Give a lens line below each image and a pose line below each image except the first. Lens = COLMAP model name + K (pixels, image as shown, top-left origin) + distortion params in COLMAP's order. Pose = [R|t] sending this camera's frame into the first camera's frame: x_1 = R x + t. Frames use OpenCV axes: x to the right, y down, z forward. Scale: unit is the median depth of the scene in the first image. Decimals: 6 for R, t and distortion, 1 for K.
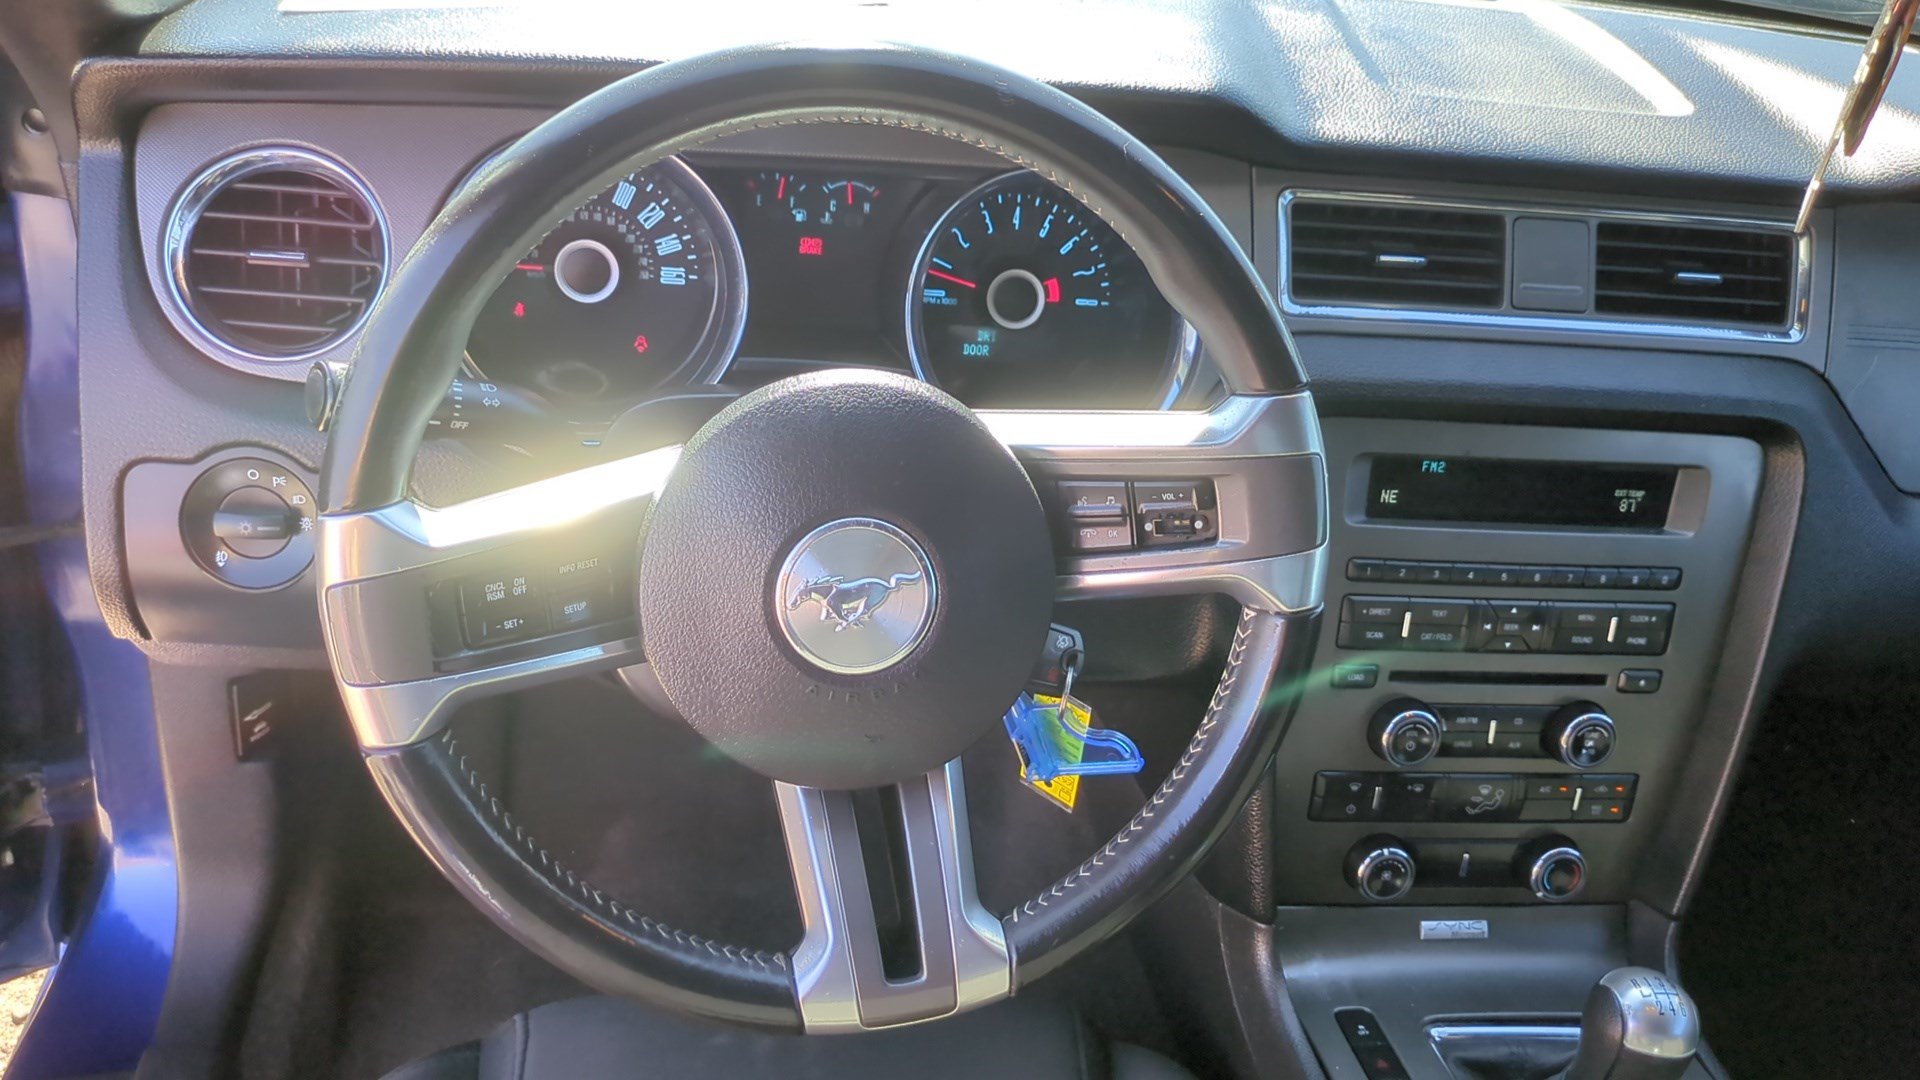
lens RADIAL K [[1593.5, 0, 918.6], [0, 1593.5, 528.8], [0, 0, 1]] dist [0.001094, 0.001950]
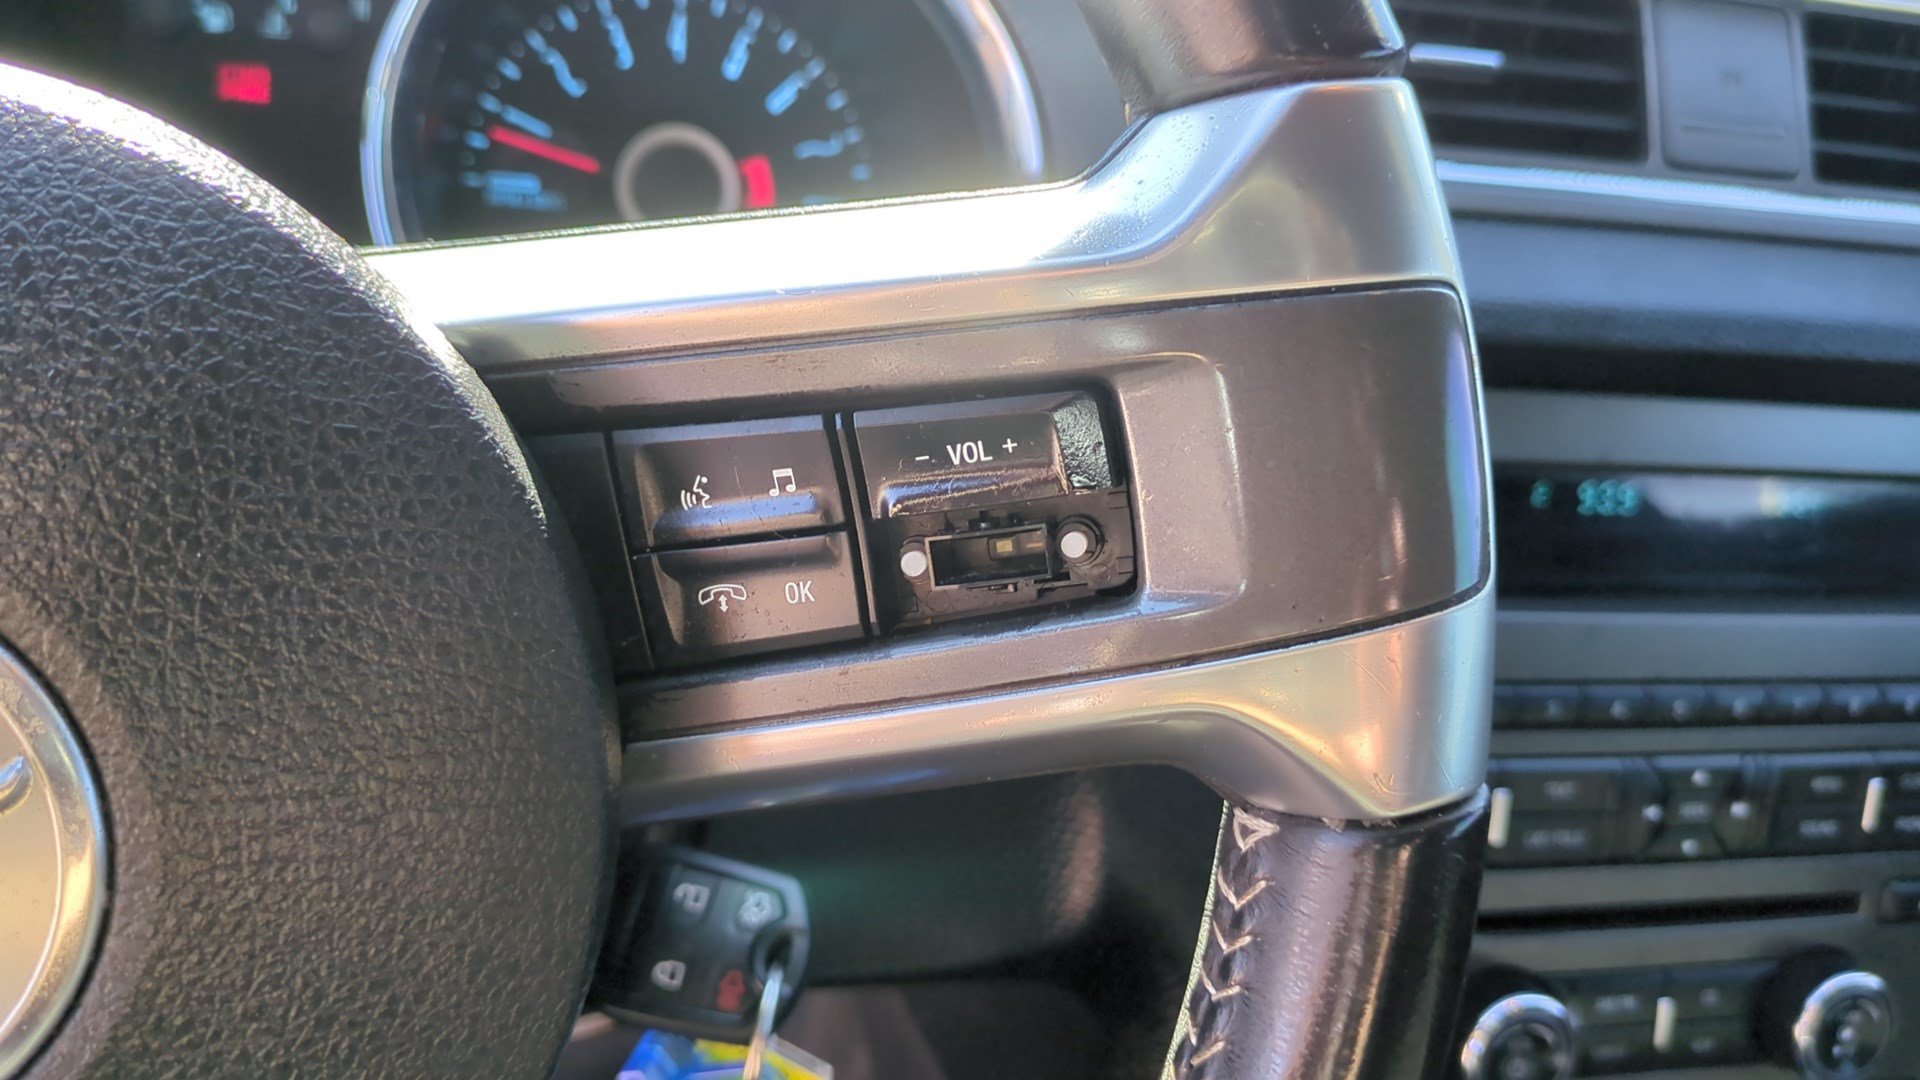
lens RADIAL K [[1698.7, 0, 960.0], [0, 1698.7, 540.0], [0, 0, 1]] dist [-0.008206, -0.005083]
pose [[0.992528, -0.031324, 0.117929, 0.083906], [0.042973, 0.994300, -0.097571, 0.019437], [-0.114200, 0.101909, 0.988217, 0.493511]]
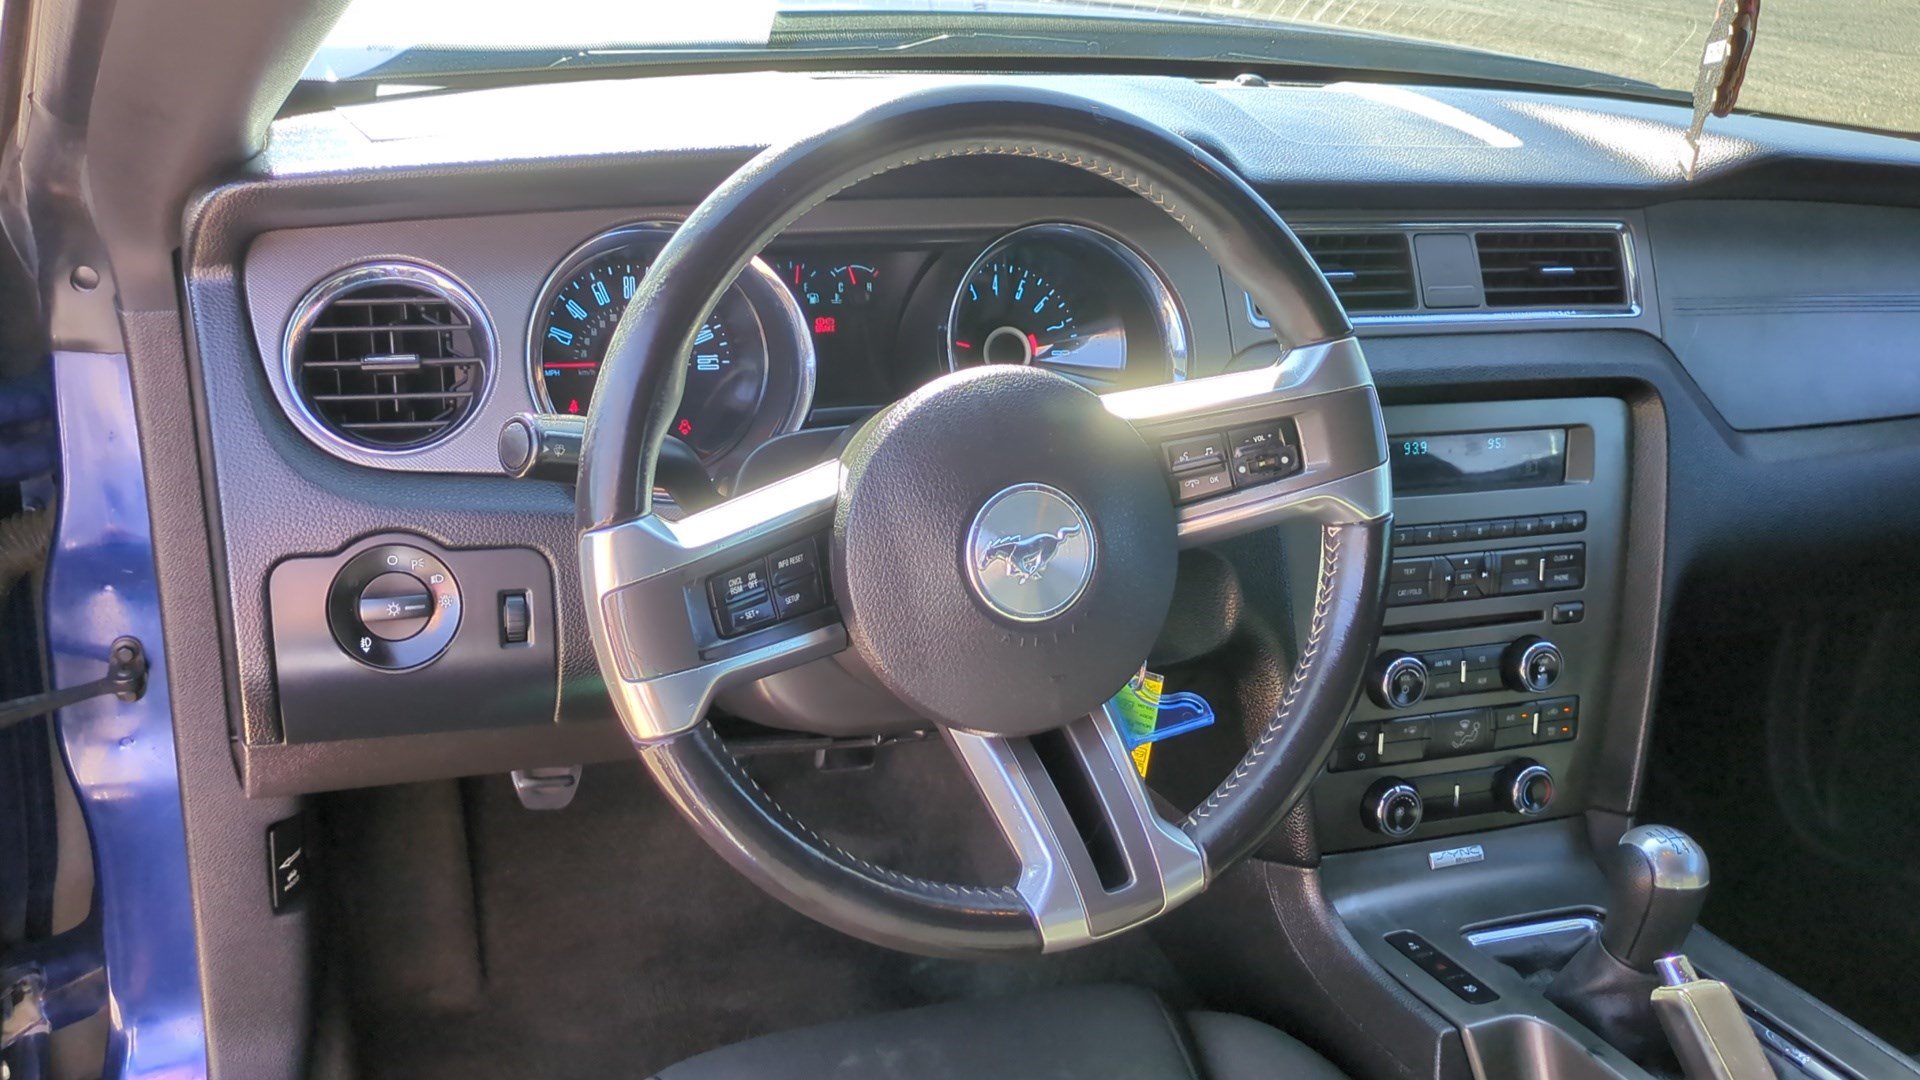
lens RADIAL K [[1593.5, 0, 918.6], [0, 1593.5, 528.8], [0, 0, 1]] dist [0.001094, 0.001950]
pose [[0.976007, -0.123603, 0.179257, -0.225921], [0.146480, 0.981842, -0.120539, 0.109582], [-0.161103, 0.143904, 0.976390, -0.083262]]
